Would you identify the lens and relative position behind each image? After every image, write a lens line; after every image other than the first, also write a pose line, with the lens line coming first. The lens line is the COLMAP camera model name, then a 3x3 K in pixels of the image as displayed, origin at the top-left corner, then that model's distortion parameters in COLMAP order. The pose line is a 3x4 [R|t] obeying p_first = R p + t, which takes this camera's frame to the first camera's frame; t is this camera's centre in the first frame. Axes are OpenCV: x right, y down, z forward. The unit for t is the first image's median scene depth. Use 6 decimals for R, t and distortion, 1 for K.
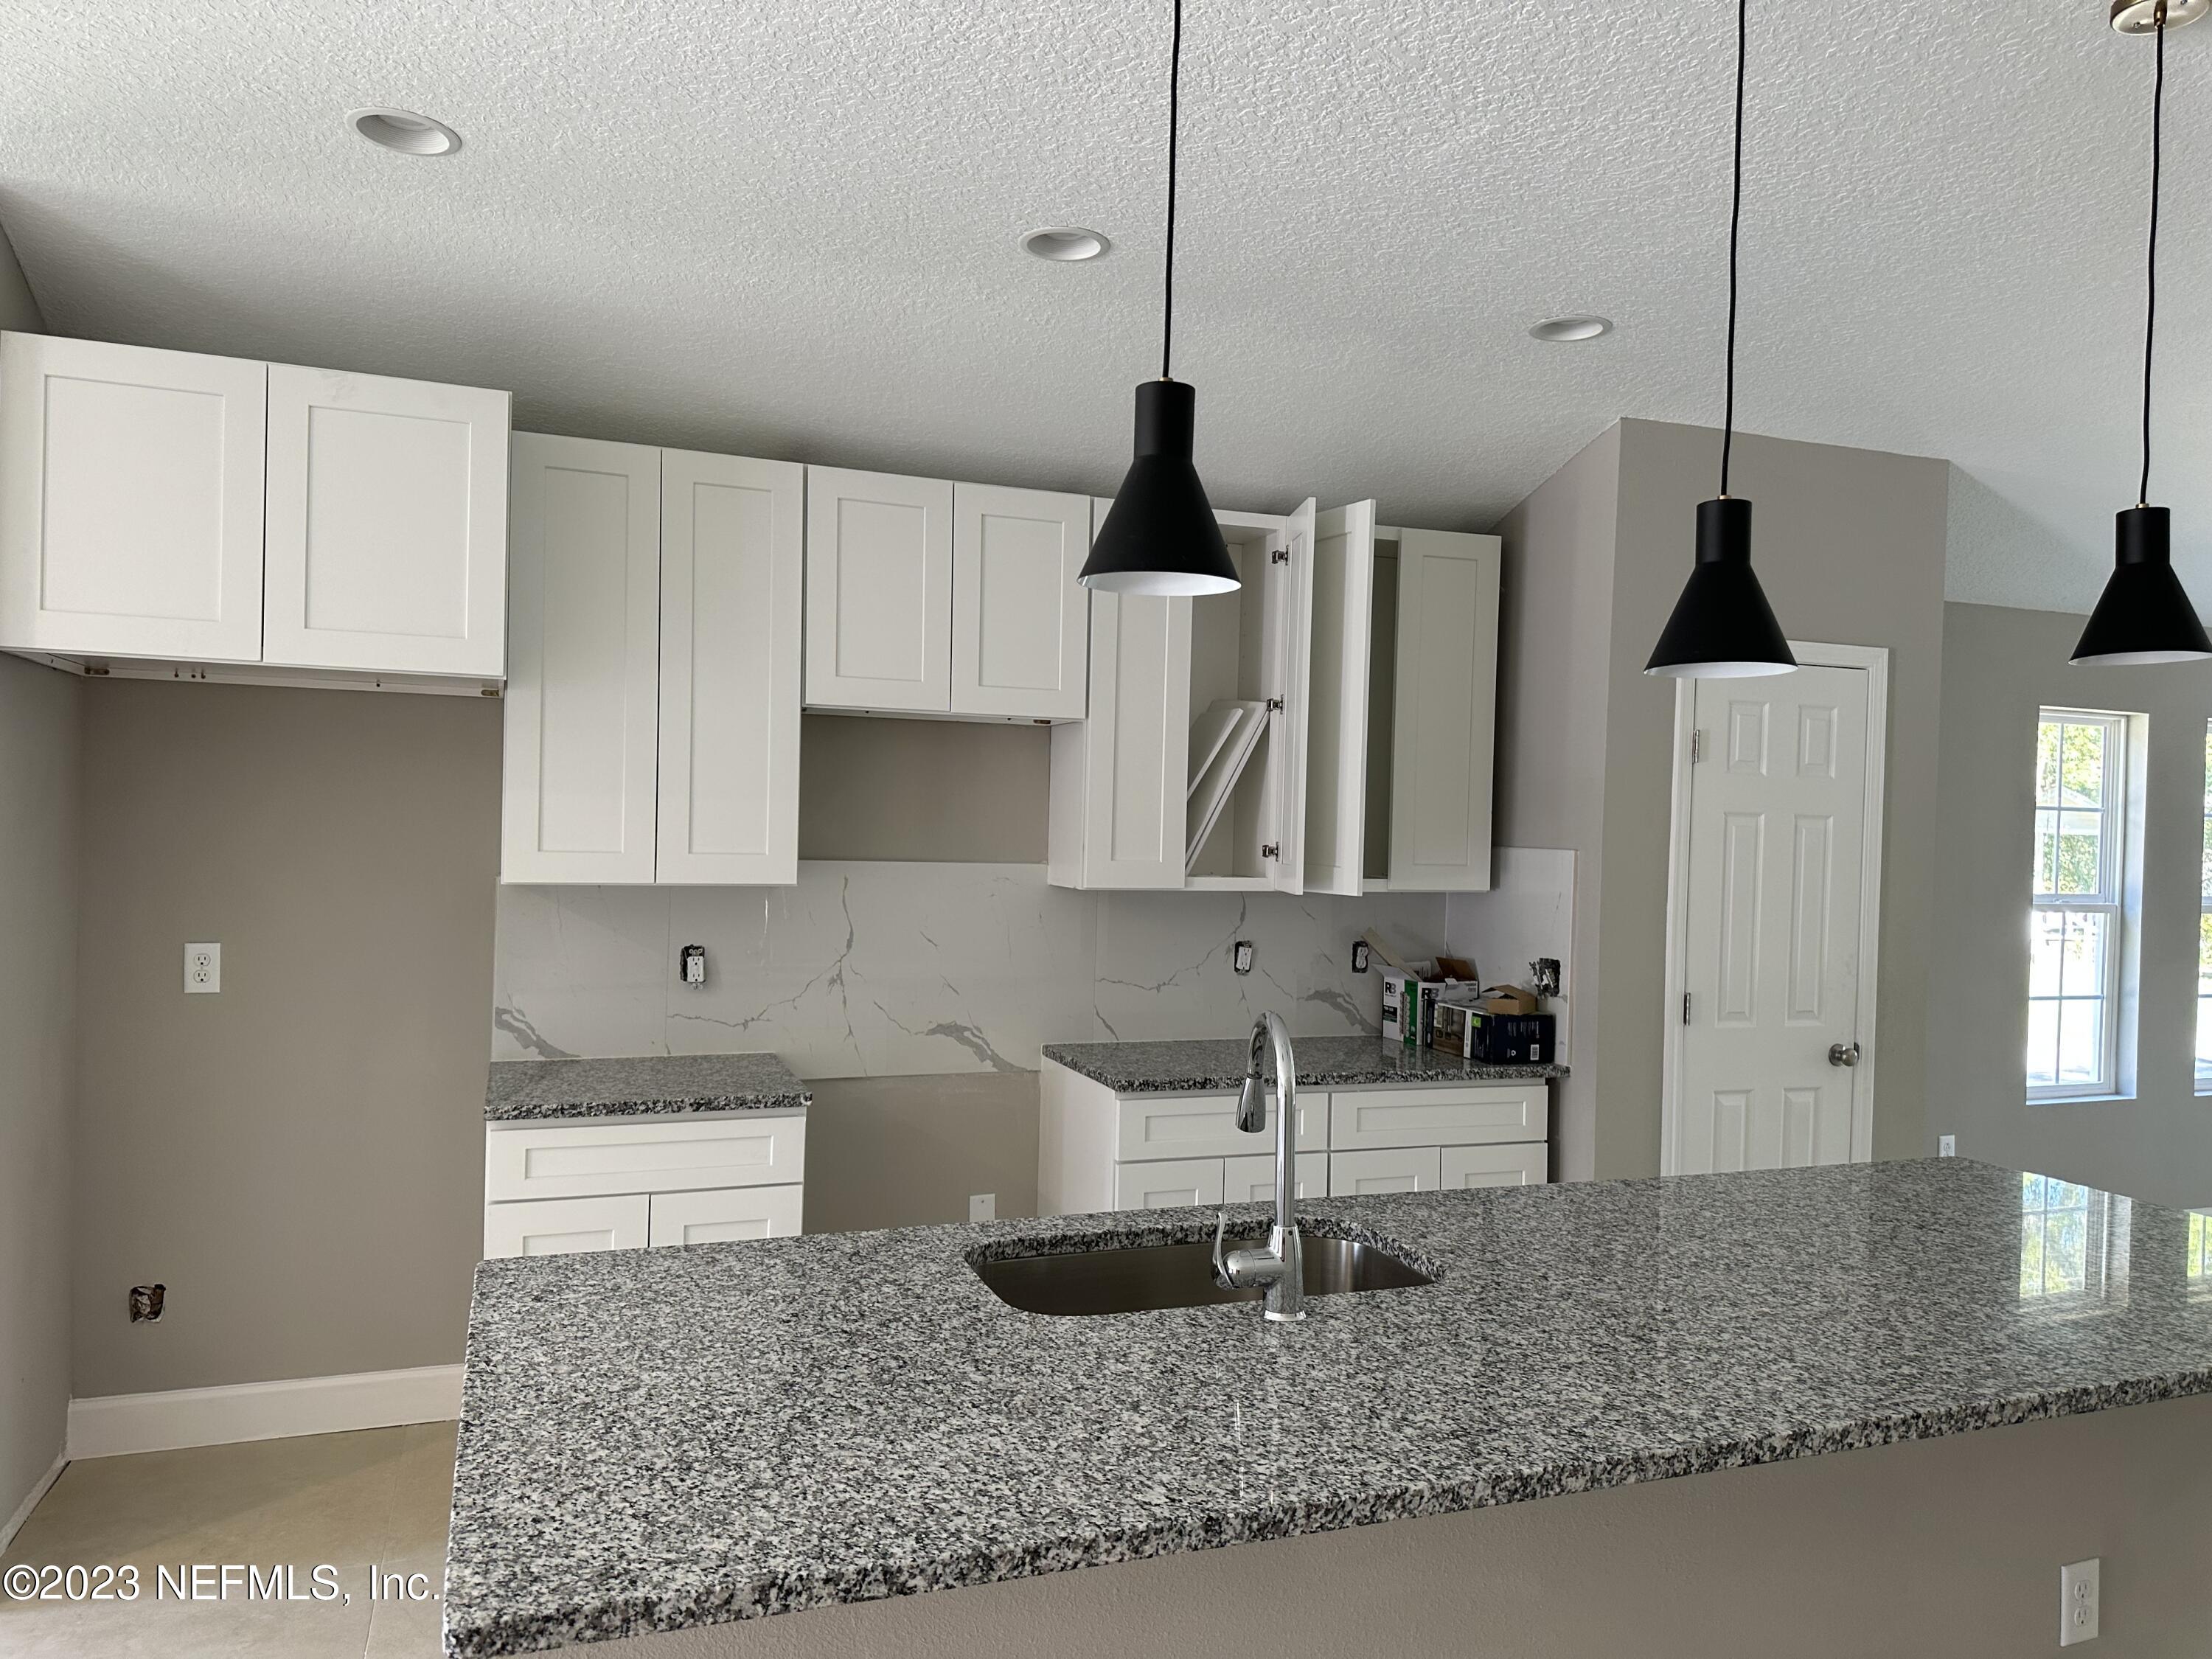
lens RADIAL K [[1567.8, 0, 1113.1], [0, 1567.8, 830.4], [0, 0, 1]] dist [0.059814, -0.064894]
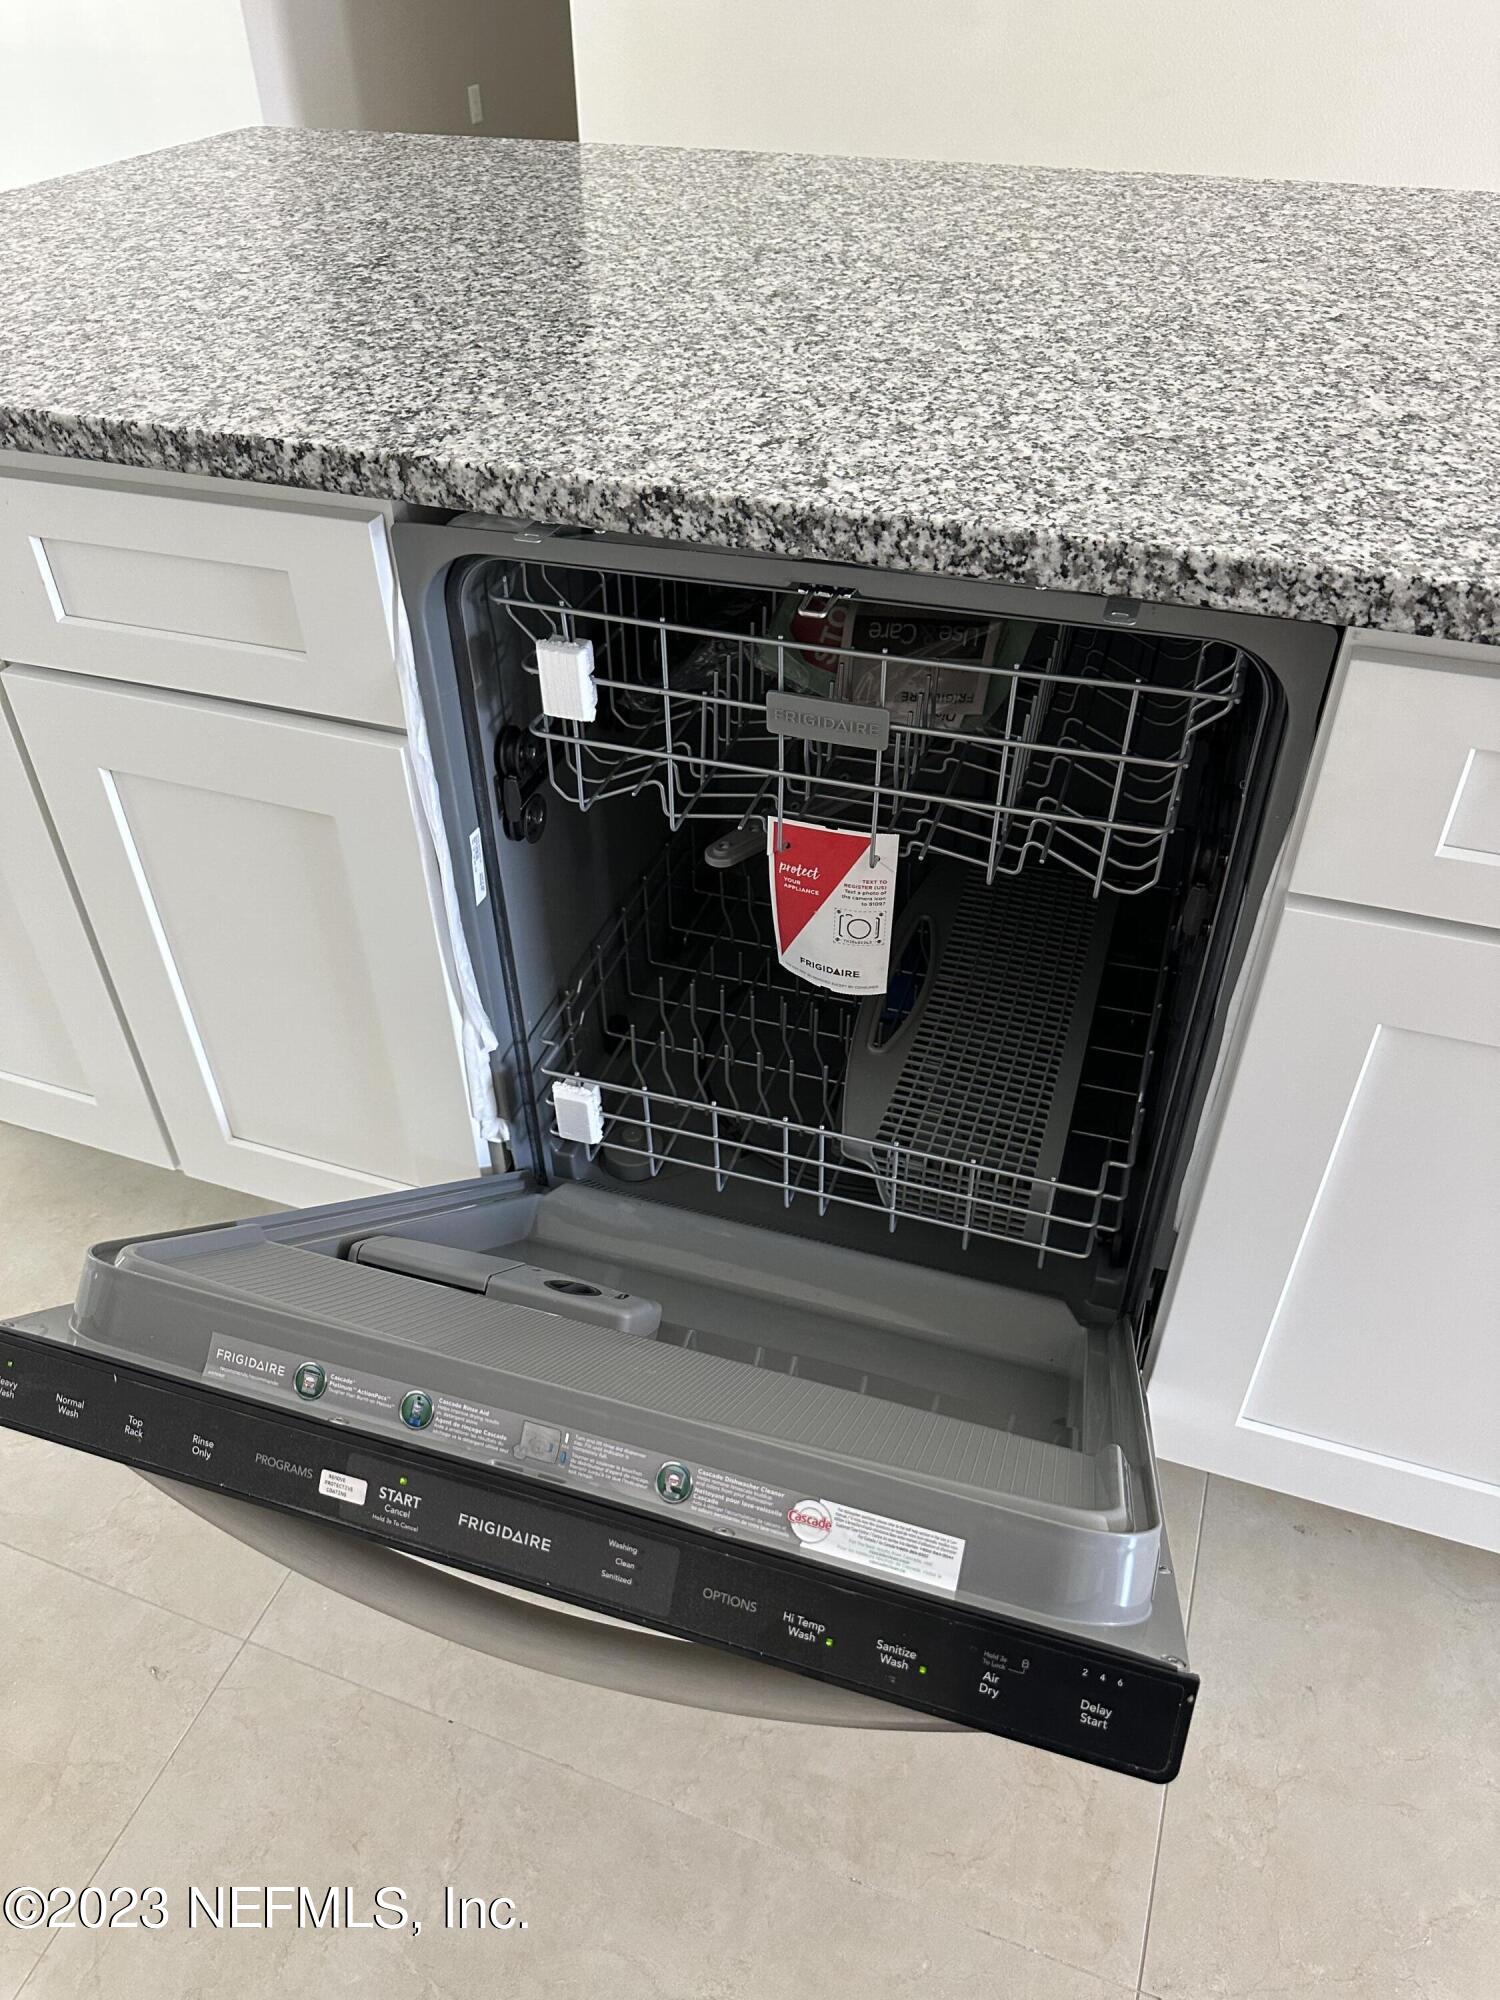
lens RADIAL K [[1417.6, 0, 752.4], [0, 1417.6, 1000.3], [0, 0, 1]] dist [0.059814, -0.064894]
pose [[-0.753976, -0.433366, 0.493675, 0.057647], [-0.011835, 0.760358, 0.649396, 0.098008], [-0.656795, 0.483786, -0.578421, 1.007287]]
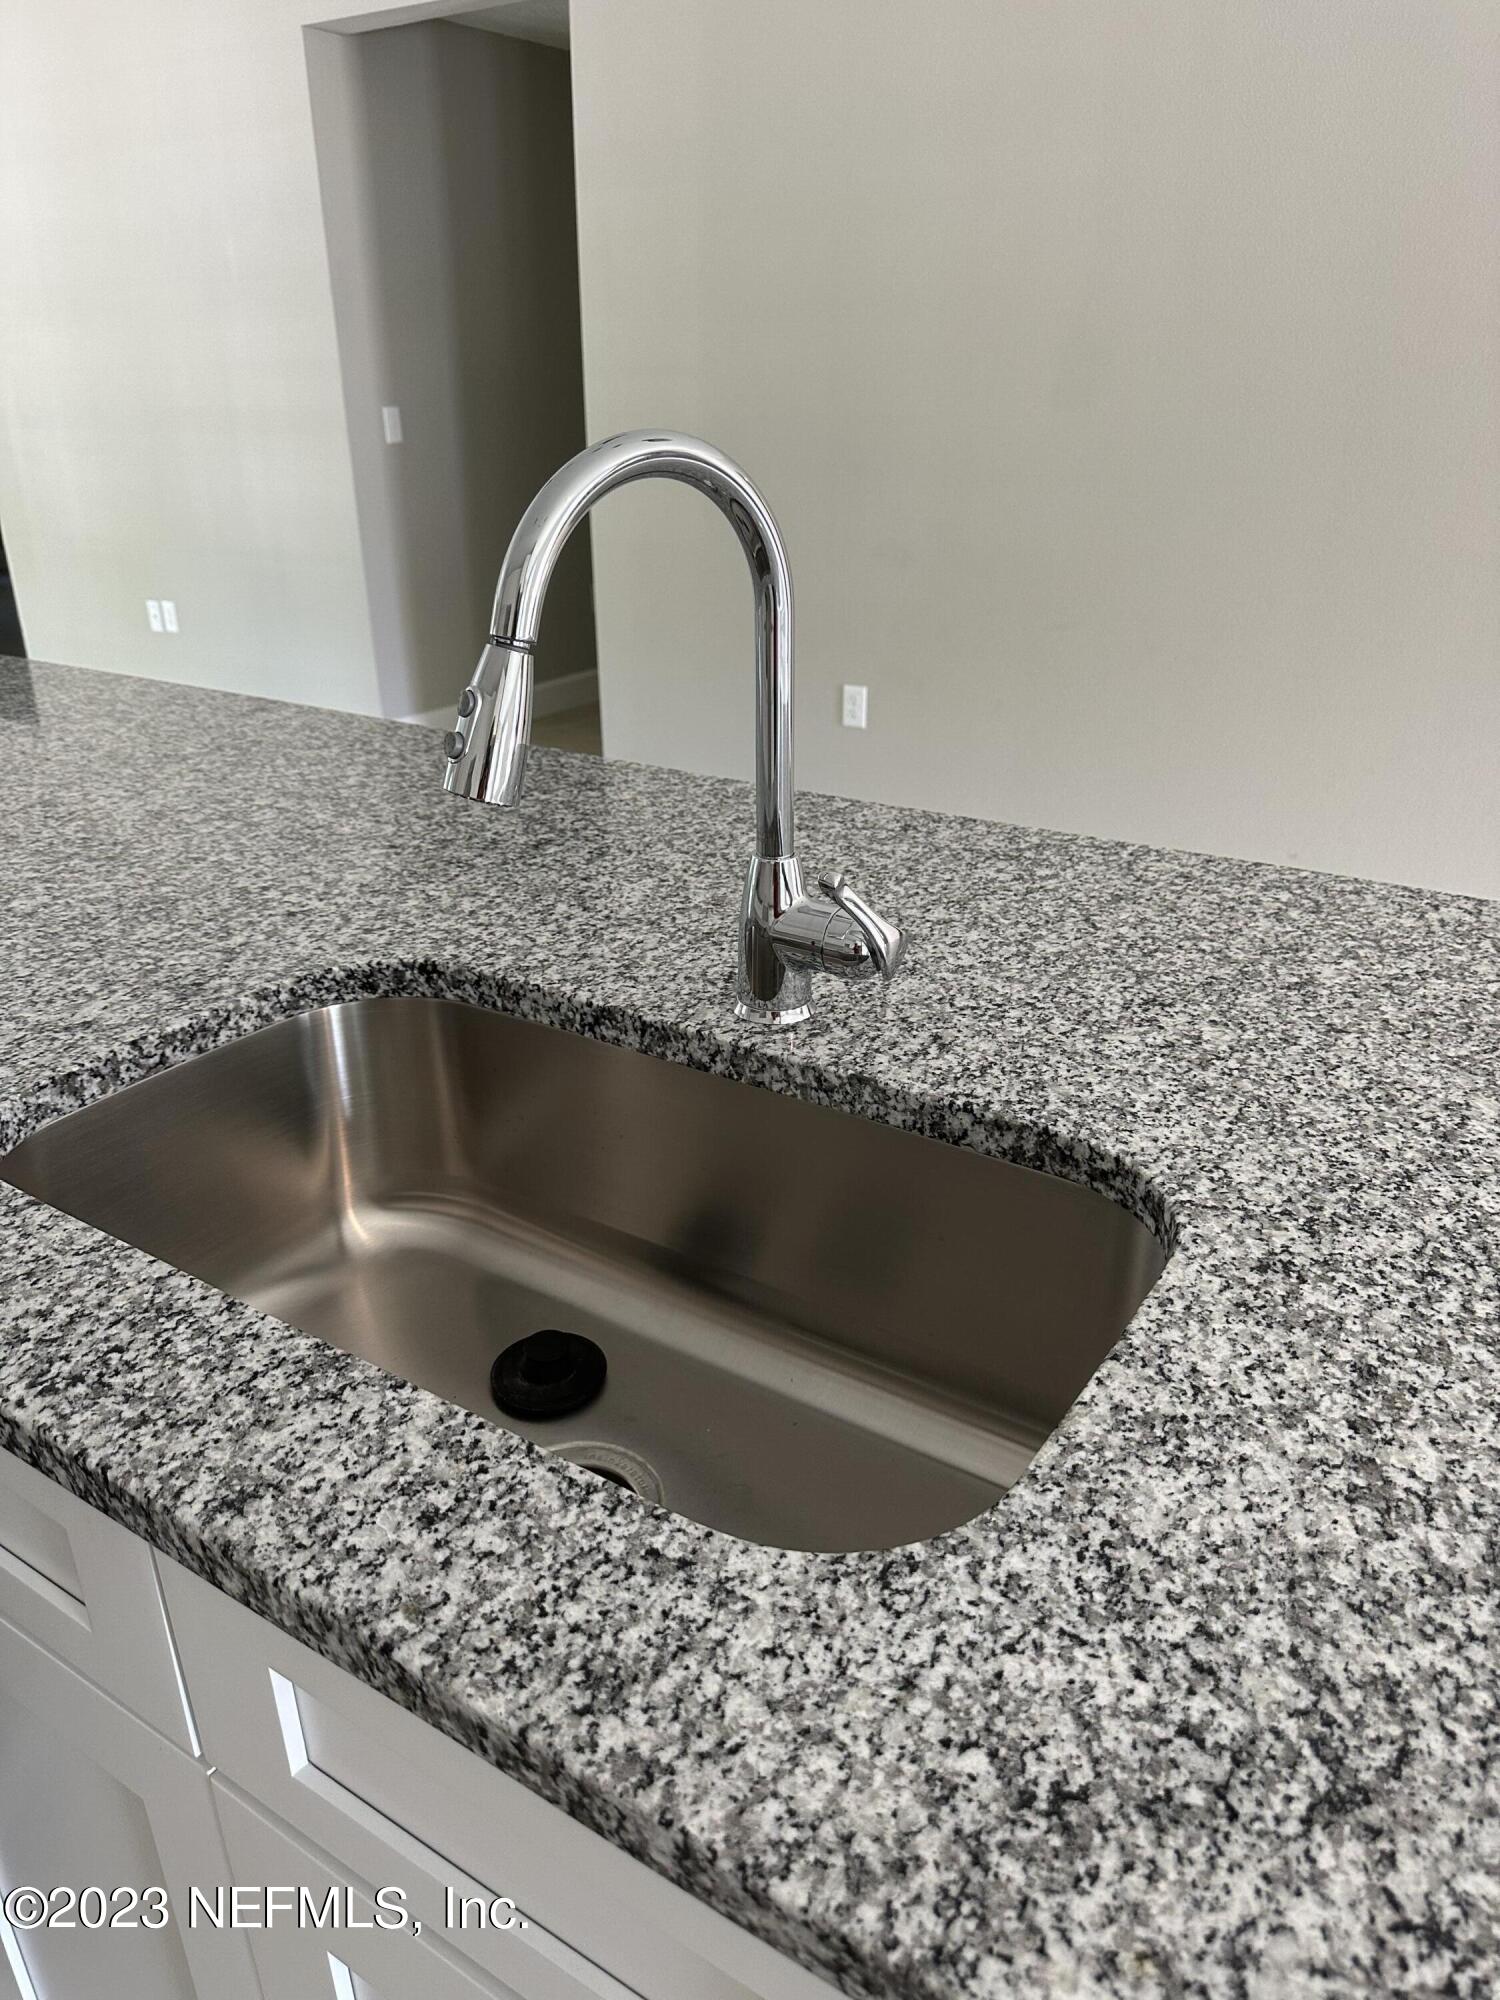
lens RADIAL K [[1417.6, 0, 769.1], [0, 1417.6, 990.1], [0, 0, 1]] dist [0.059814, -0.064894]
pose [[-0.593249, -0.340982, 0.729237, -0.148955], [-0.000362, 0.905976, 0.423329, 0.057034], [-0.805019, 0.250875, -0.537593, 0.765419]]
